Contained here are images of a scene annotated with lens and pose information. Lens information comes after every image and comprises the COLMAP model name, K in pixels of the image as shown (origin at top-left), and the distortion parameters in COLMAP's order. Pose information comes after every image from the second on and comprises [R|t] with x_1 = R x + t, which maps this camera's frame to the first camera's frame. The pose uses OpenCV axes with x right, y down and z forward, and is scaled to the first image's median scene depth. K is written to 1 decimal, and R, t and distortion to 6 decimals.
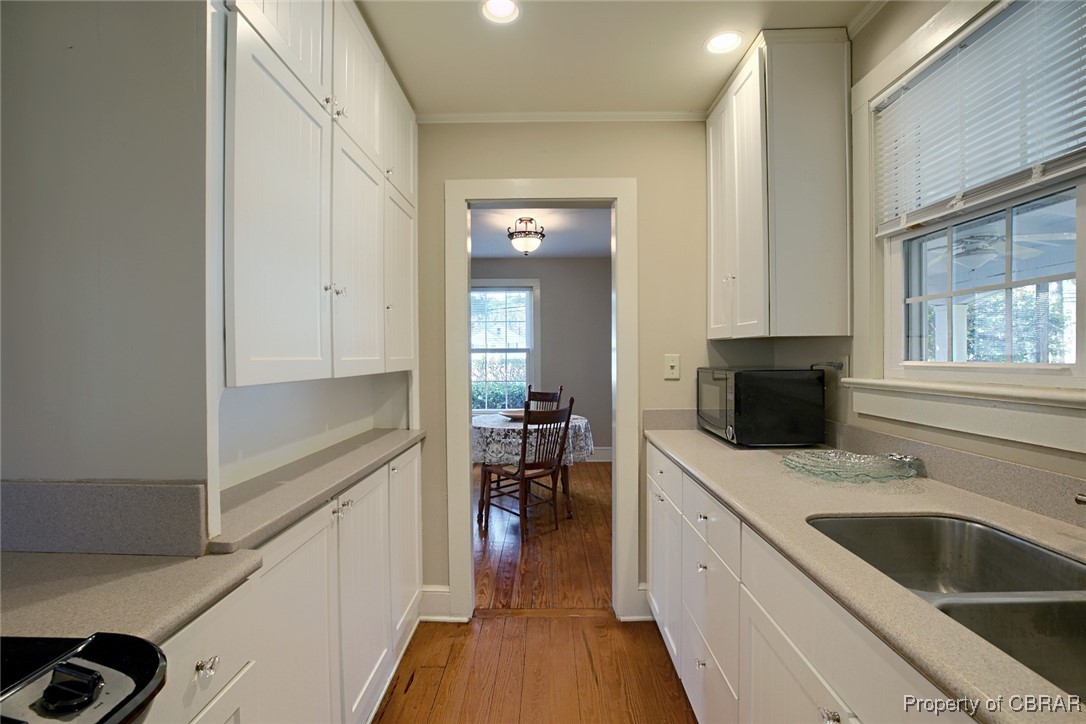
lens RADIAL K [[499.8, 0, 543.0], [0, 499.8, 362.0], [0, 0, 1]] dist [-0.015546, 0.000192]
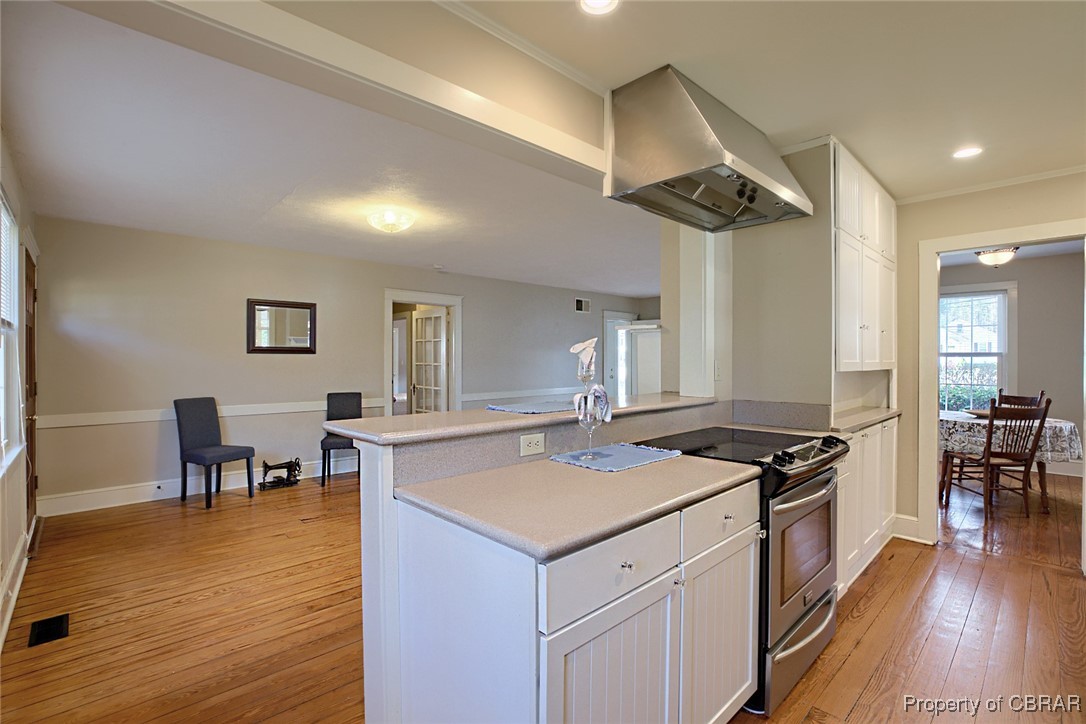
lens RADIAL K [[496.5, 0, 537.3], [0, 496.5, 361.8], [0, 0, 1]] dist [-0.050091, 0.014558]
pose [[0.690687, 0.009149, -0.723096, 0.038930], [-0.013246, 0.999912, -0.000001, 0.005108], [0.723032, 0.009579, 0.690748, -0.515449]]
